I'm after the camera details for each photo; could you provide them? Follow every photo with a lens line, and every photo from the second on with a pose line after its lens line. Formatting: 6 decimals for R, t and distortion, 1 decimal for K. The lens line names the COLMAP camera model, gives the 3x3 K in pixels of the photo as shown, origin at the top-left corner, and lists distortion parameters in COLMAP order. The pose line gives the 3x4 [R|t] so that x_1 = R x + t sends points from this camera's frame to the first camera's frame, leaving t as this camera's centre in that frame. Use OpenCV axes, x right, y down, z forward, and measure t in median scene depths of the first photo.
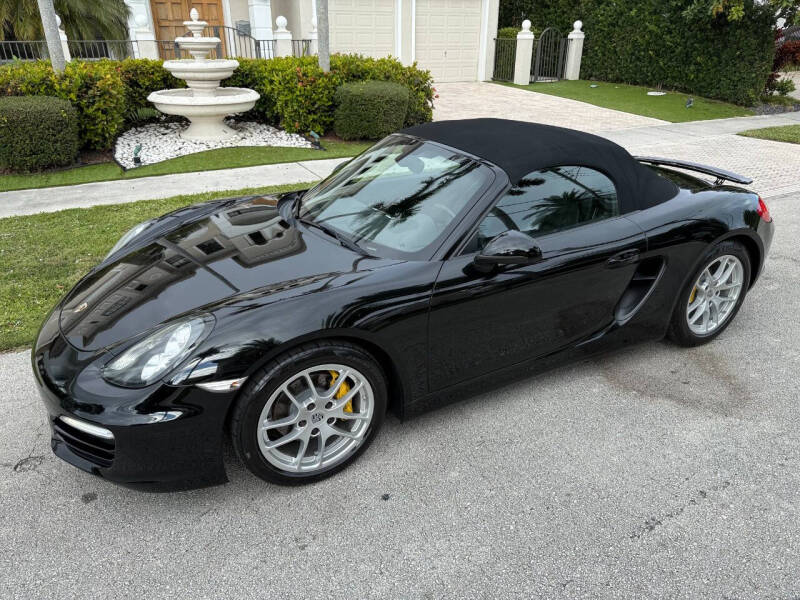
lens RADIAL K [[574.5, 0, 406.6], [0, 574.5, 310.1], [0, 0, 1]] dist [0.022685, -0.033092]
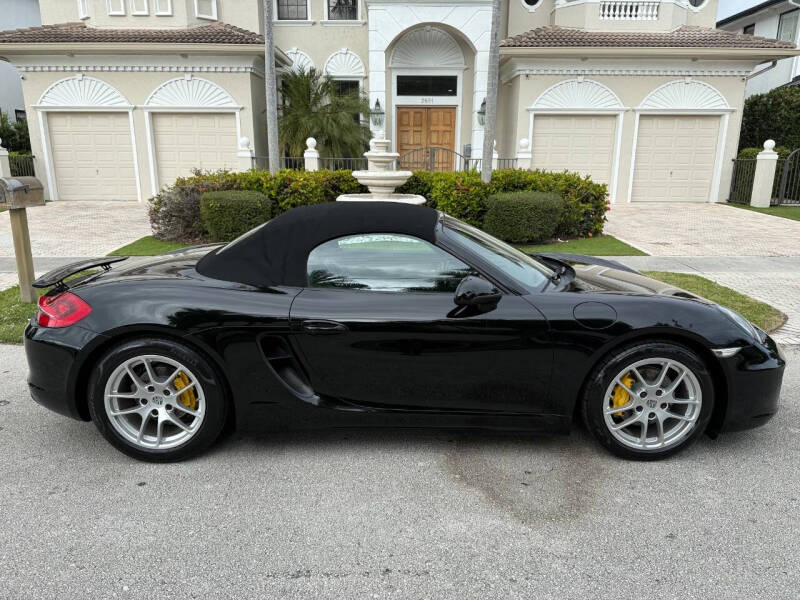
lens RADIAL K [[574.5, 0, 398.7], [0, 574.5, 307.7], [0, 0, 1]] dist [0.022685, -0.033092]
pose [[0.883237, 0.117587, -0.453945, 0.263850], [-0.205282, 0.967318, -0.148849, 0.013604], [0.421606, 0.224655, 0.878509, 0.032598]]
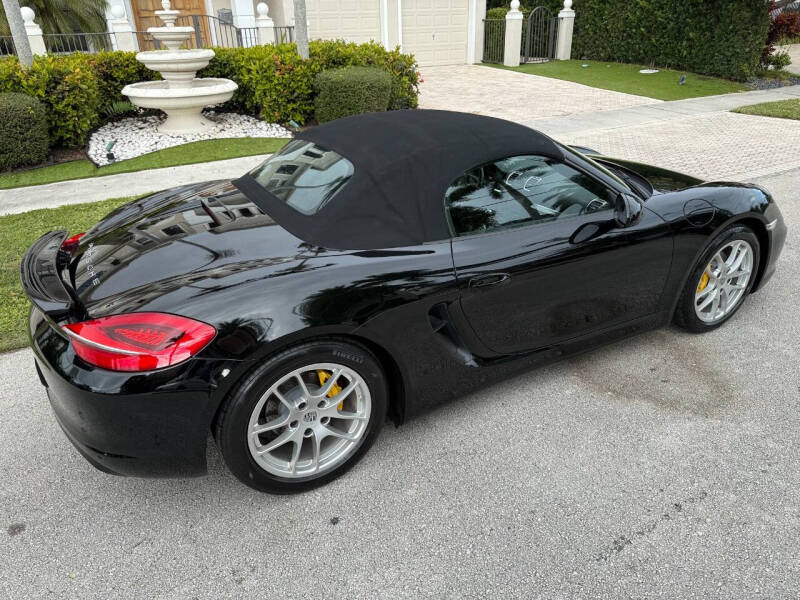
lens RADIAL K [[574.5, 0, 407.7], [0, 574.5, 307.1], [0, 0, 1]] dist [0.022685, -0.033092]
pose [[0.999600, -0.028140, -0.002680, 0.026946], [0.028185, 0.999434, 0.018363, -0.009253], [0.002162, -0.018431, 0.999828, 0.023203]]
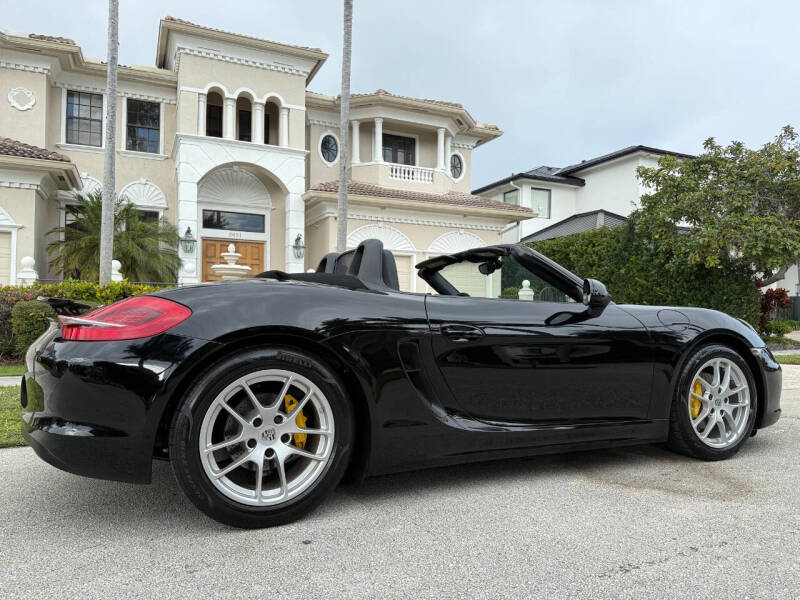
lens RADIAL K [[574.5, 0, 407.7], [0, 574.5, 296.7], [0, 0, 1]] dist [0.022685, -0.033092]
pose [[0.999005, 0.001283, -0.044588, 0.042621], [-0.022034, 0.883315, -0.468262, 0.115964], [0.038784, 0.468778, 0.882464, 0.028010]]
